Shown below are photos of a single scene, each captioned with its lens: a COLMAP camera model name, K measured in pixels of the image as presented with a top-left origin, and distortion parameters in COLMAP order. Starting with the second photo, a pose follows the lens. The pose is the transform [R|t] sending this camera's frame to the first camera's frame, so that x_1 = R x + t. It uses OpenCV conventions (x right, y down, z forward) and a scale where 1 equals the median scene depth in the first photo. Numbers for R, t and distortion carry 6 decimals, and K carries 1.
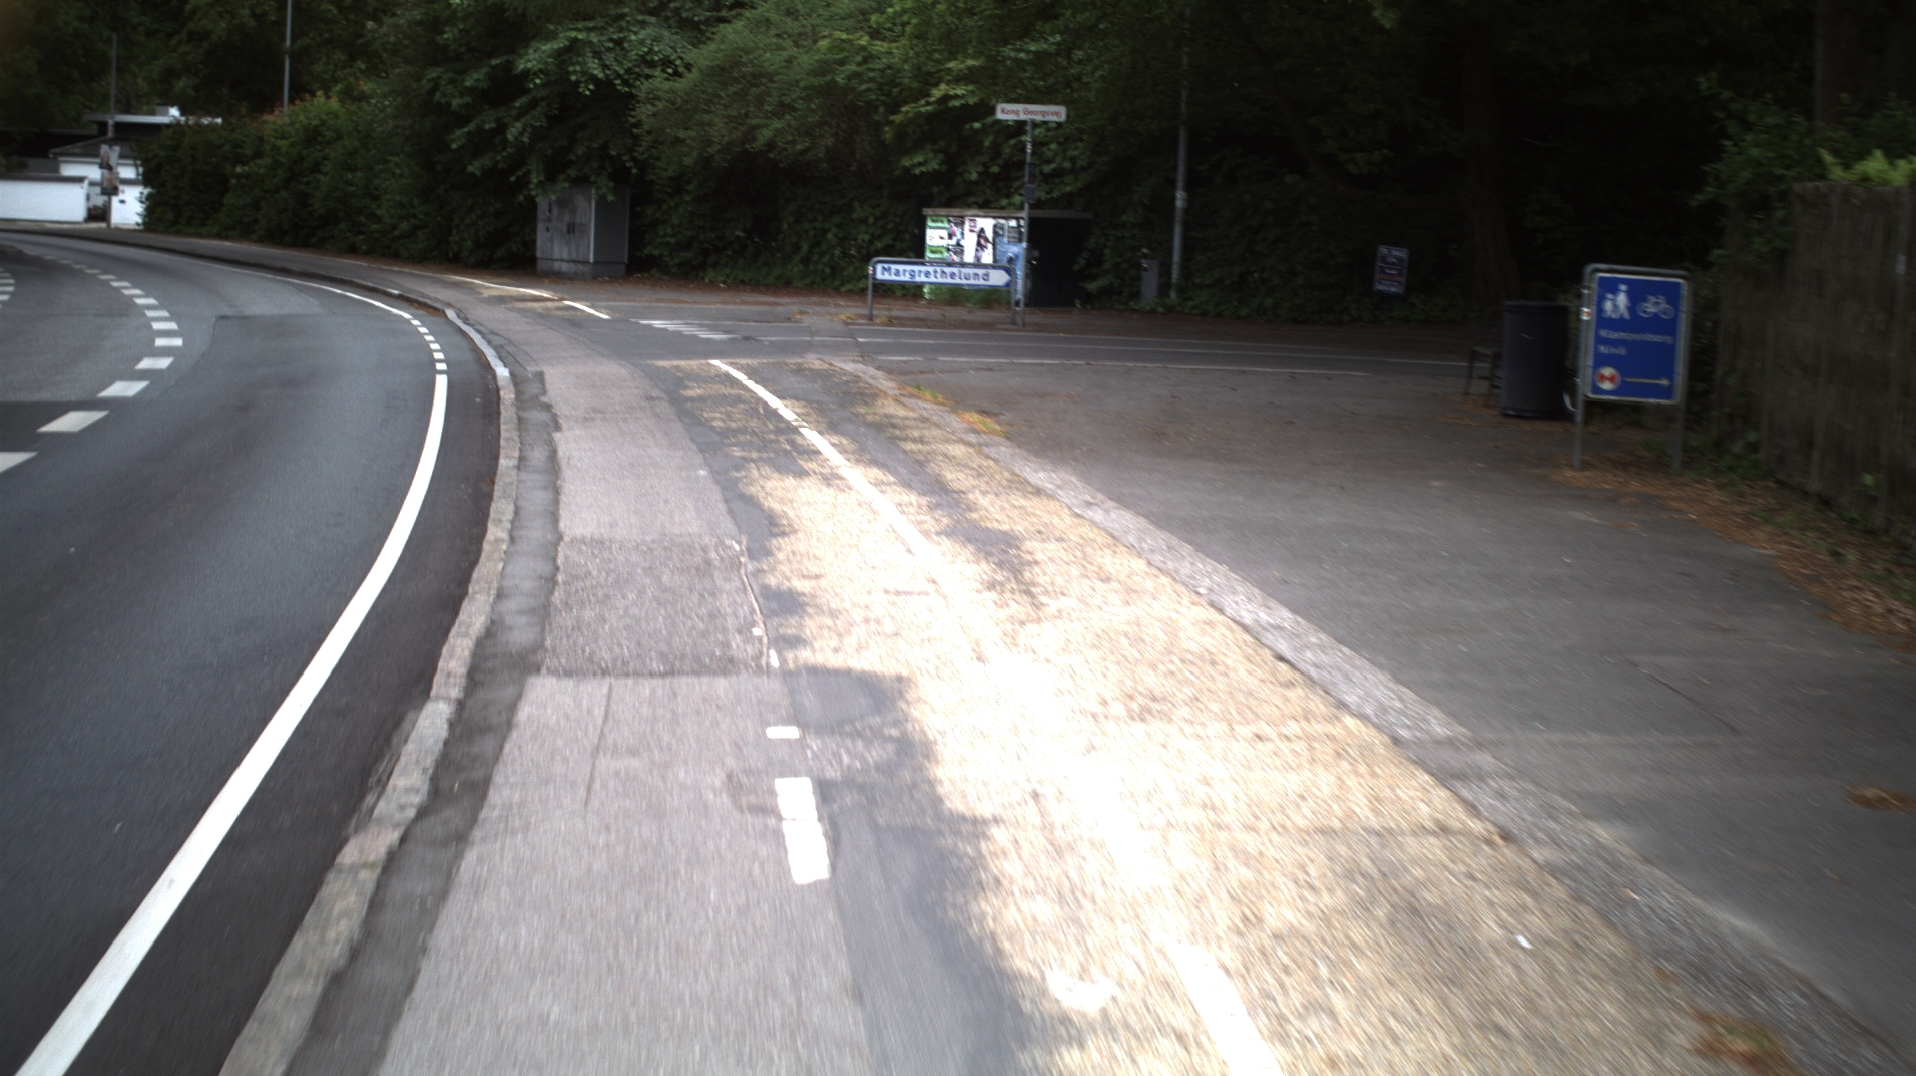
lens RADIAL K [[3452.3, 0, 955.7], [0, 3452.3, 517.2], [0, 0, 1]] dist [-0.239535, 0.000000]
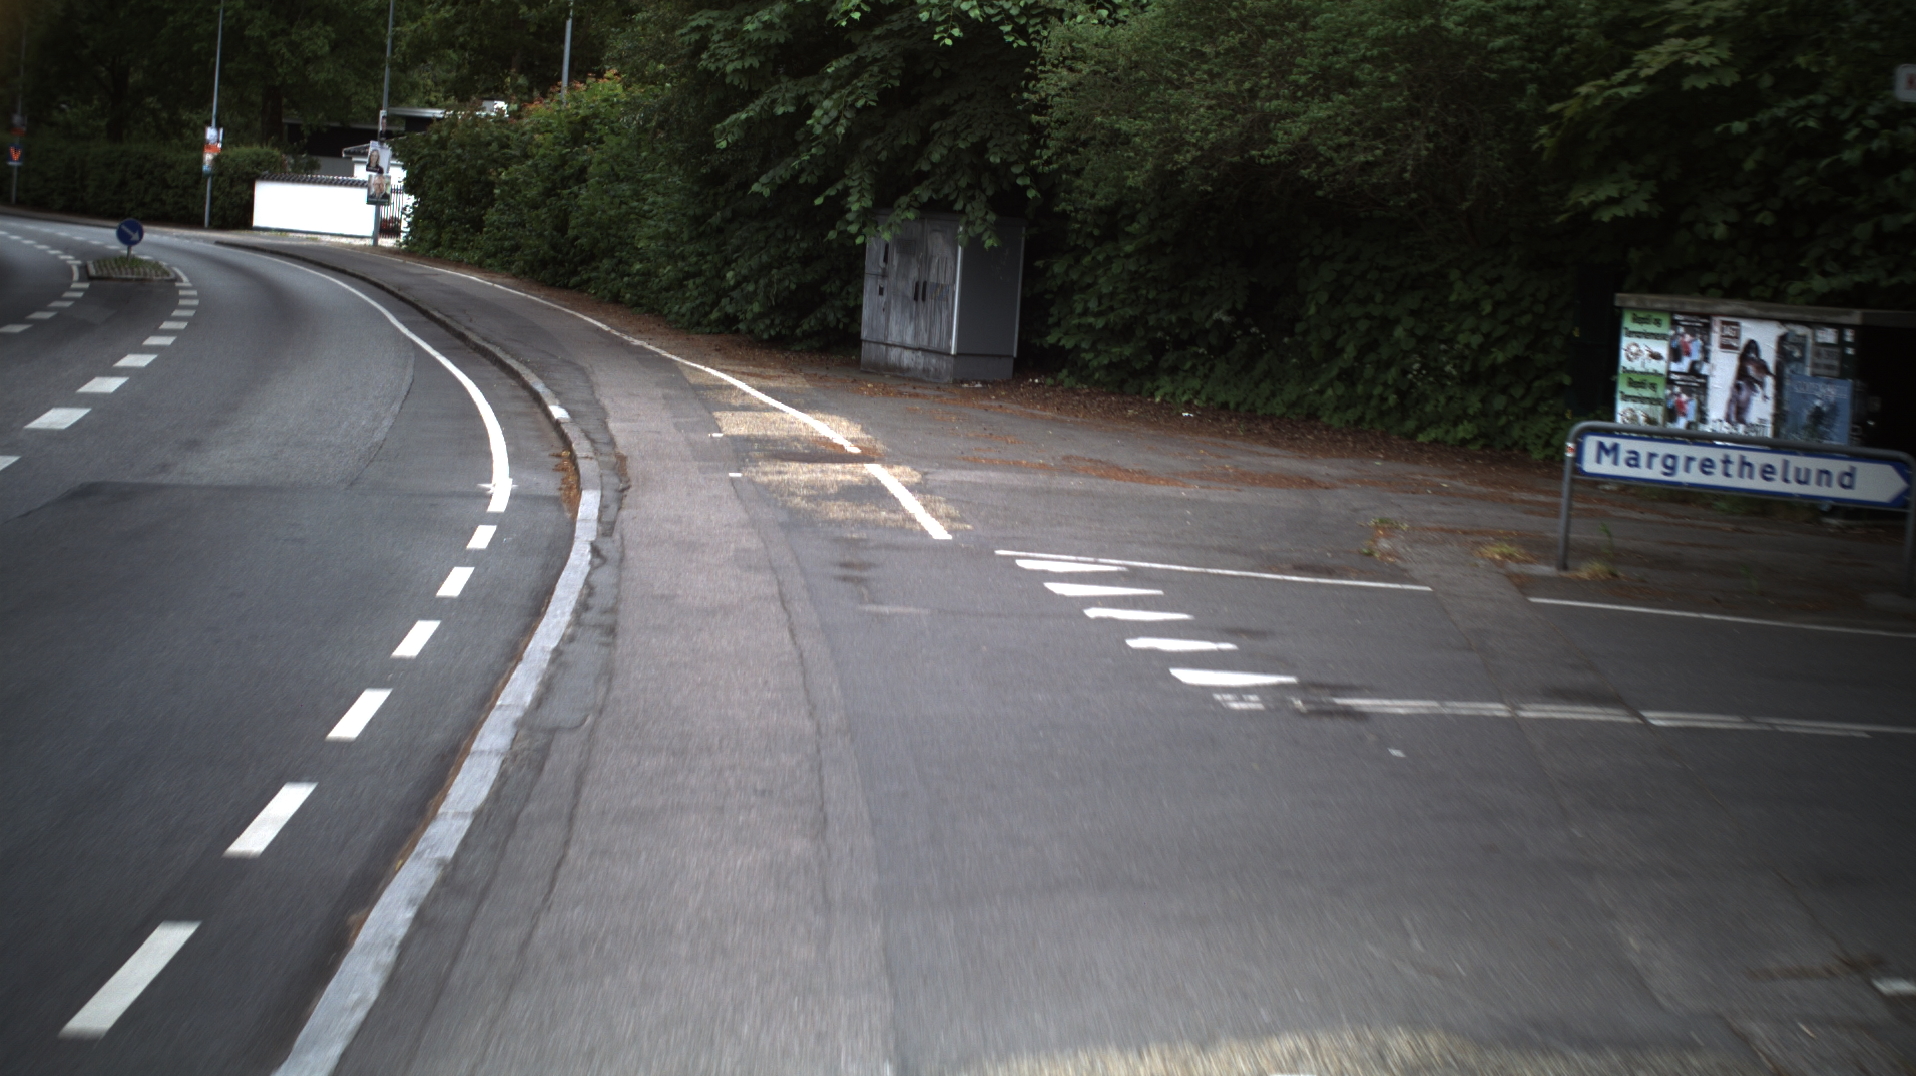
lens RADIAL K [[3452.3, 0, 956.9], [0, 3452.3, 552.9], [0, 0, 1]] dist [-0.239535, 0.000000]
pose [[0.992262, 0.042131, -0.116792, -0.041566], [-0.042012, 0.999111, 0.003486, -0.048013], [0.116835, 0.001448, 0.993150, 0.482417]]
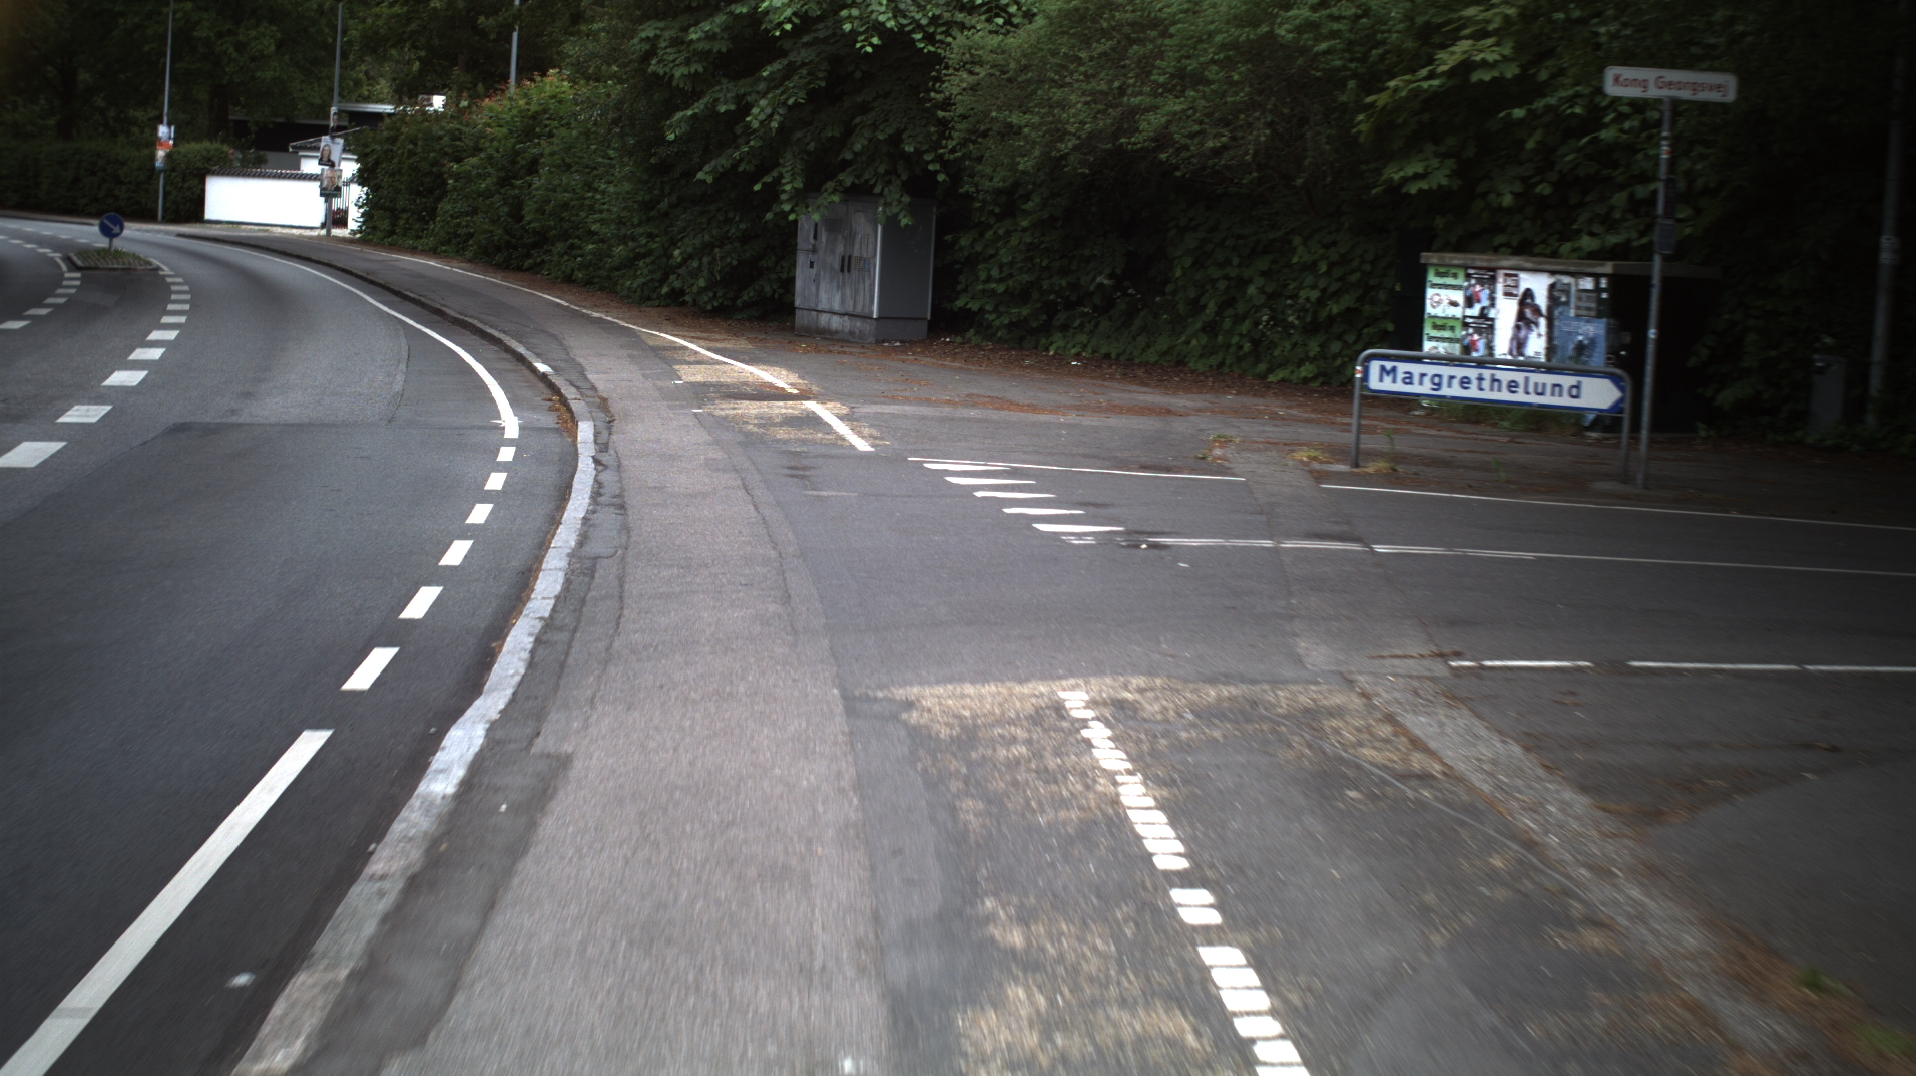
lens RADIAL K [[3452.3, 0, 959.9], [0, 3452.3, 549.2], [0, 0, 1]] dist [-0.239535, 0.000000]
pose [[0.995087, 0.025978, -0.095536, -0.028921], [-0.025456, 0.999654, 0.006676, -0.038595], [0.095676, -0.004211, 0.995404, 0.386302]]
